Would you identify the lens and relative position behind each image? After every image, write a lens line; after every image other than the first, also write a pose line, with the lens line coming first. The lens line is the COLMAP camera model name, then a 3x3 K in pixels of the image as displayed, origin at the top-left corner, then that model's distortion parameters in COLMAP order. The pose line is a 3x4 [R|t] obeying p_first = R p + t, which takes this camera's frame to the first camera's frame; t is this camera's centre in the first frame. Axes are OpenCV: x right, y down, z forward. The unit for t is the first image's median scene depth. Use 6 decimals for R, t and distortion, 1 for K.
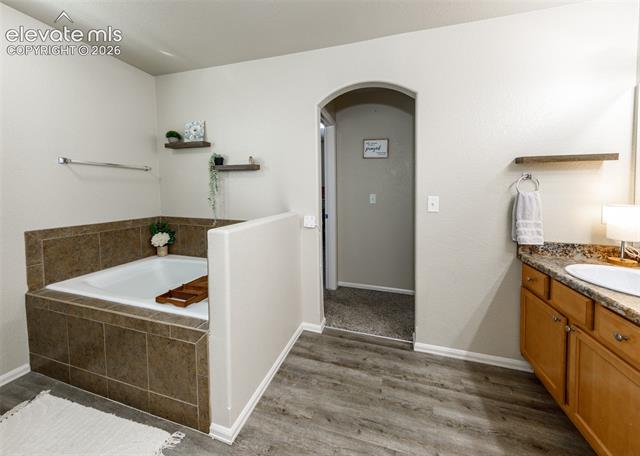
lens RADIAL K [[231.0, 0, 322.9], [0, 231.0, 196.8], [0, 0, 1]] dist [0.000293, 0.000075]
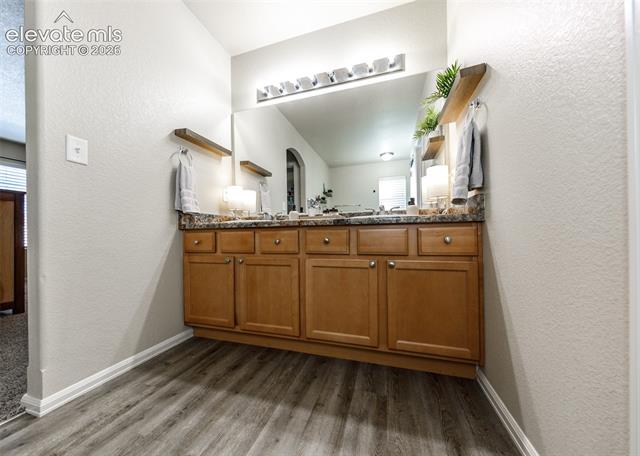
lens RADIAL K [[225.7, 0, 319.3], [0, 225.7, 230.4], [0, 0, 1]] dist [-0.000282, -0.000151]
pose [[0.013428, 0.013381, 0.999820, -0.136172], [0.045979, 0.998845, -0.013985, 0.323720], [-0.998852, 0.046159, 0.012797, 0.394914]]
